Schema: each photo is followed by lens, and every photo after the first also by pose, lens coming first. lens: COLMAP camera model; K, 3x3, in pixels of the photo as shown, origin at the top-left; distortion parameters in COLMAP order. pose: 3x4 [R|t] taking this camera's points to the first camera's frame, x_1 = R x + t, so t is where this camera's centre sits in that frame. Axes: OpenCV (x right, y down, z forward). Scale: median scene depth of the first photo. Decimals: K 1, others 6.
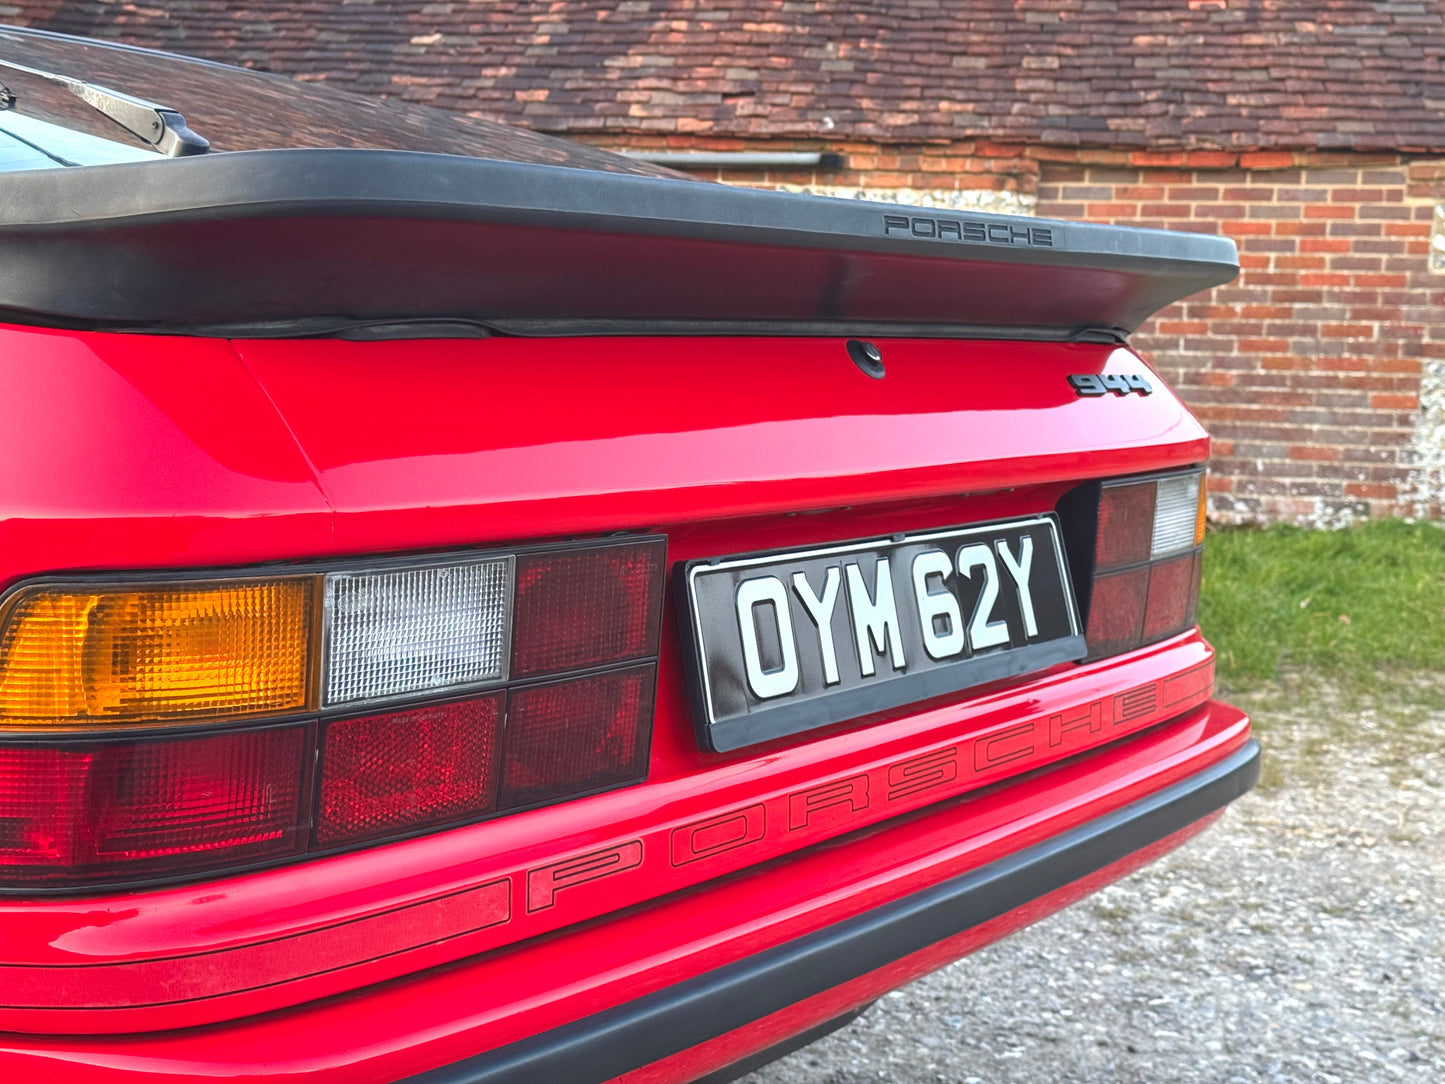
lens RADIAL K [[2008.5, 0, 722.5], [0, 2008.5, 542.0], [0, 0, 1]] dist [0.205262, -0.474644]
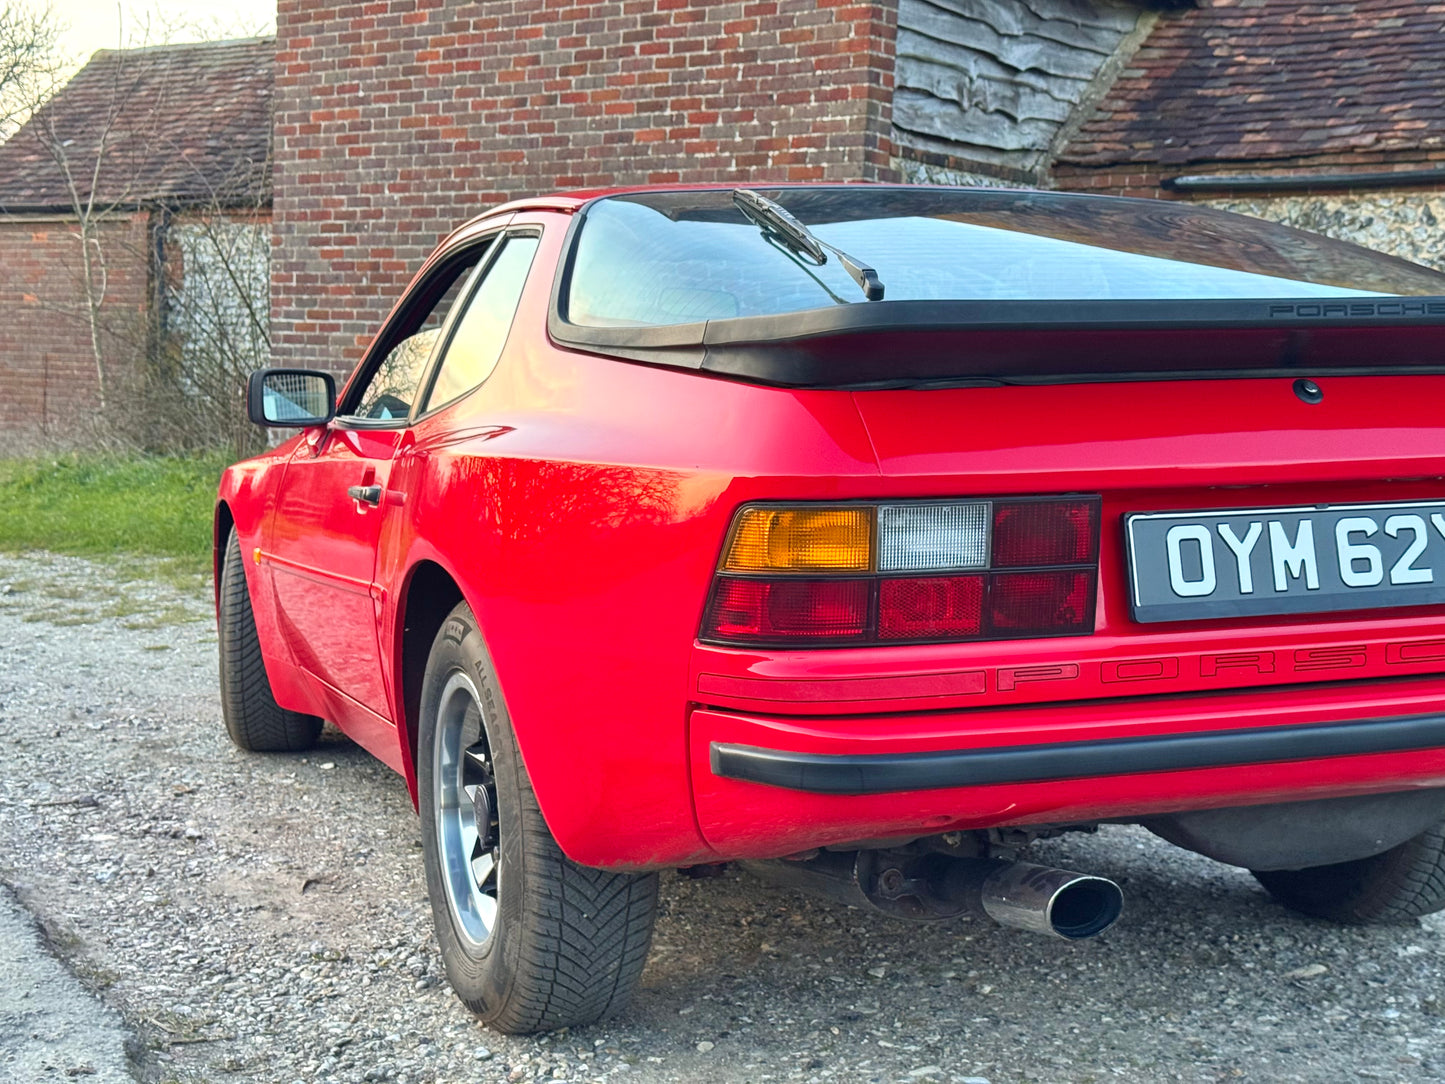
lens RADIAL K [[2008.5, 0, 722.5], [0, 2008.5, 542.0], [0, 0, 1]] dist [0.205262, -0.474644]
pose [[0.842297, 0.033655, -0.537961, 0.090183], [-0.035986, 0.999333, 0.006174, 0.005330], [0.537810, 0.014159, 0.842947, -0.094408]]
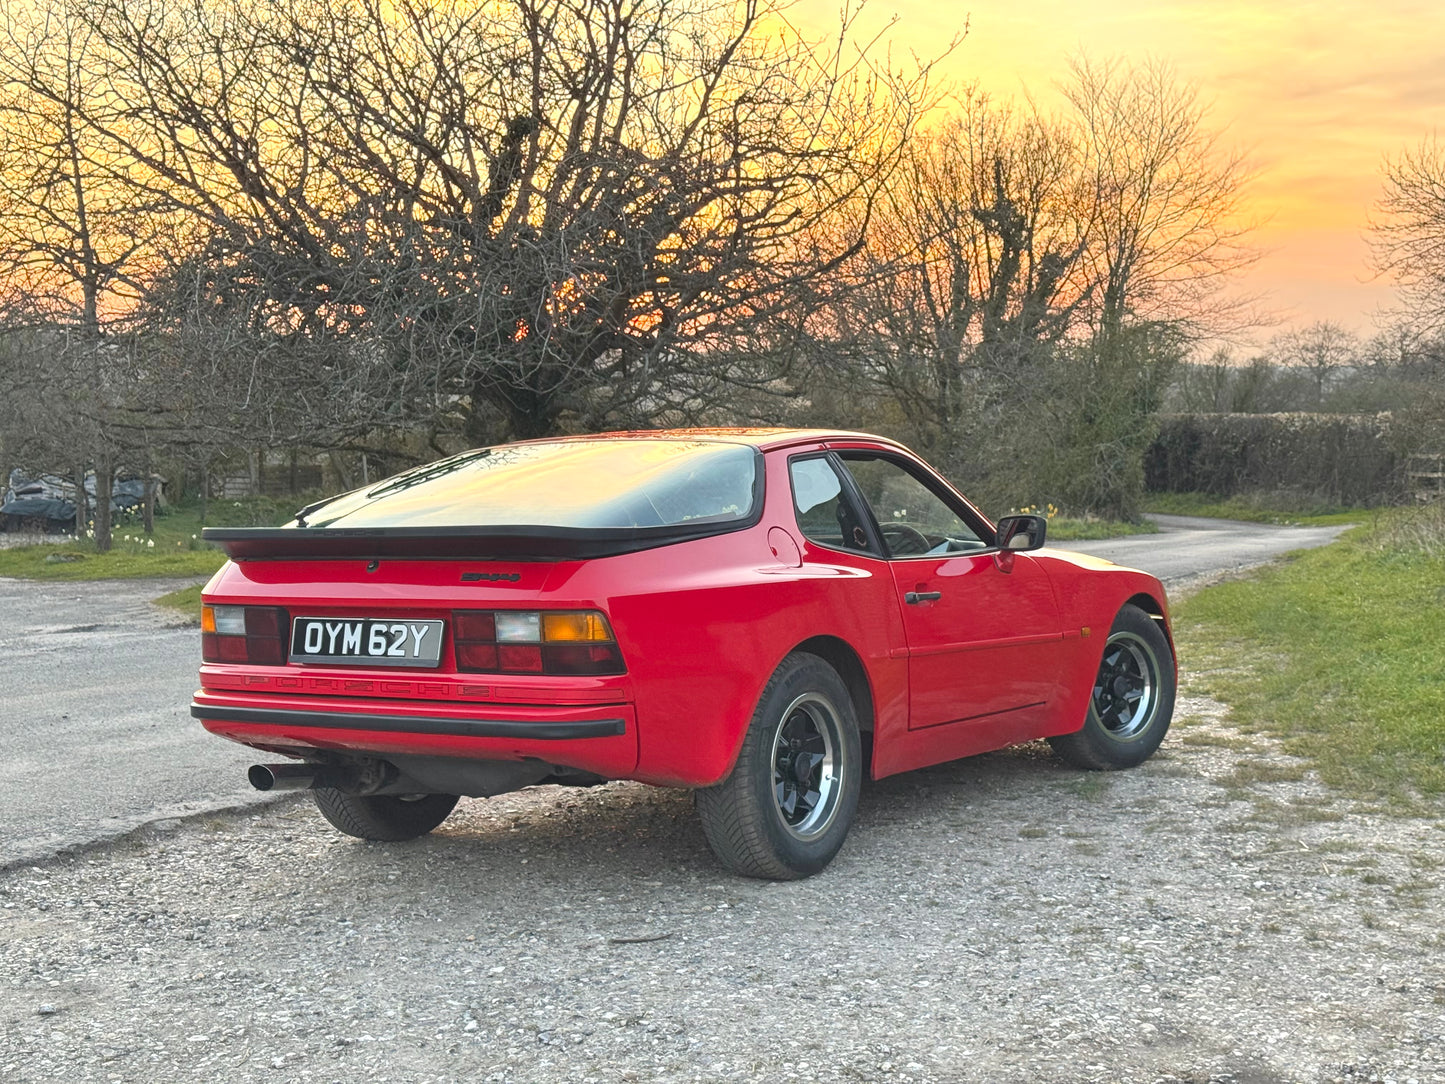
lens RADIAL K [[2008.5, 0, 722.5], [0, 2008.5, 542.0], [0, 0, 1]] dist [0.205262, -0.474644]
pose [[0.066151, 0.034328, -0.997219, 0.599415], [-0.065596, 0.997396, 0.029983, -0.046300], [0.995651, 0.063430, 0.068230, 0.227236]]
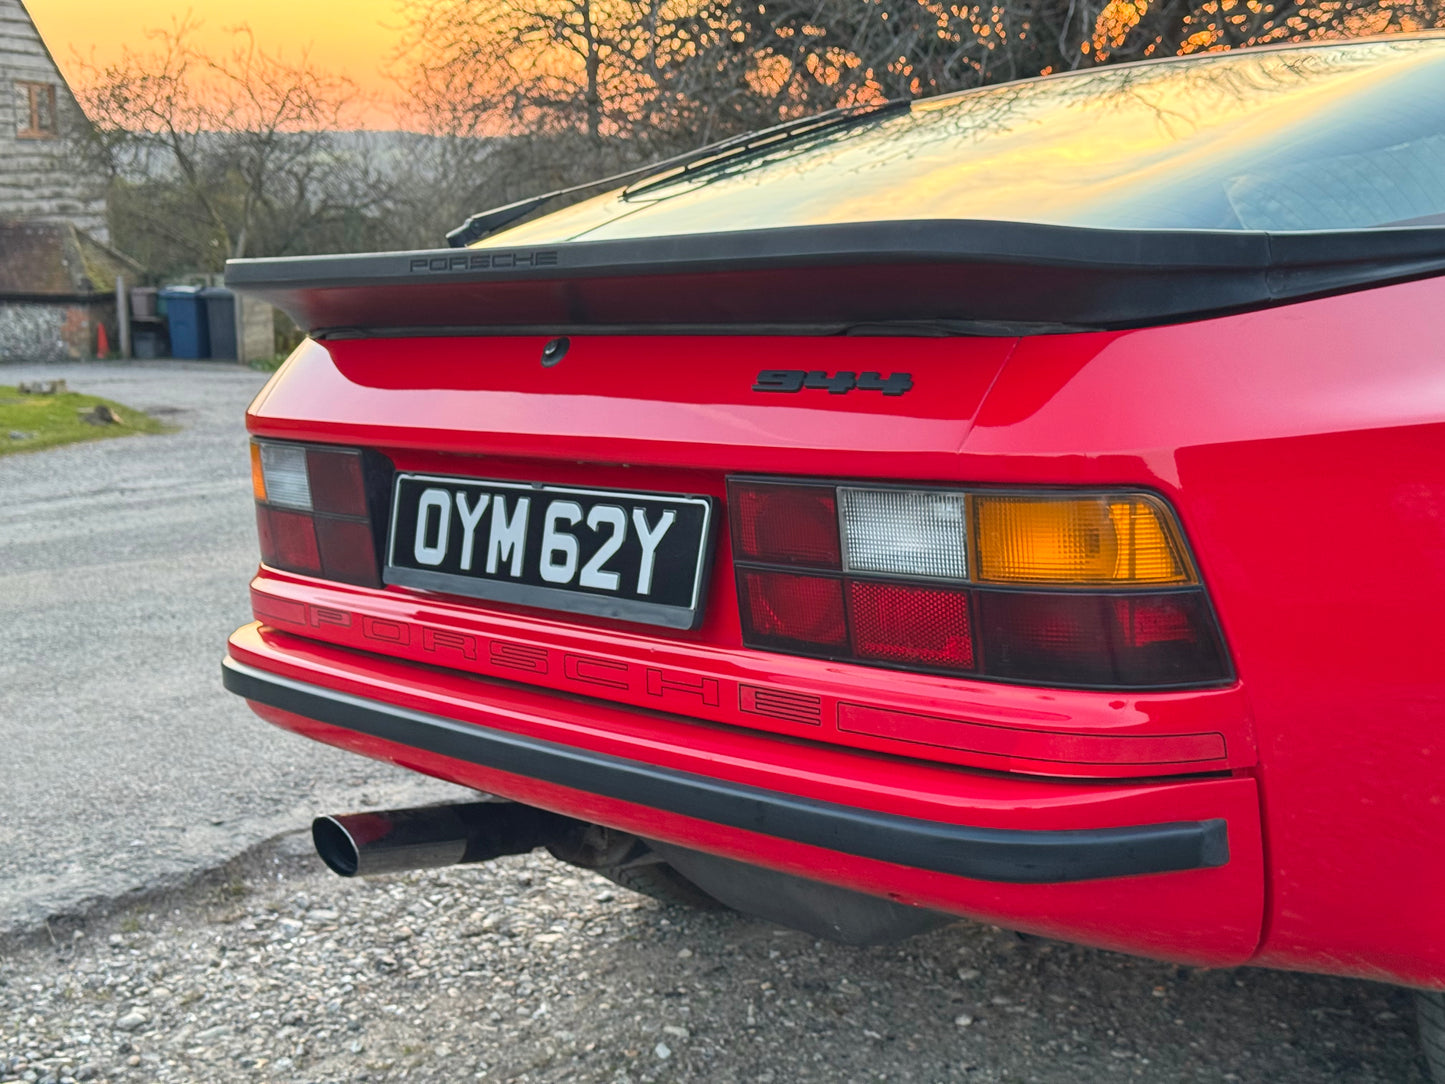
lens RADIAL K [[2008.5, 0, 722.5], [0, 2008.5, 542.0], [0, 0, 1]] dist [0.205262, -0.474644]
pose [[-0.193700, 0.130178, -0.972386, 0.230268], [-0.057586, 0.987940, 0.143731, -0.027635], [0.979369, 0.083836, -0.183868, 0.228590]]
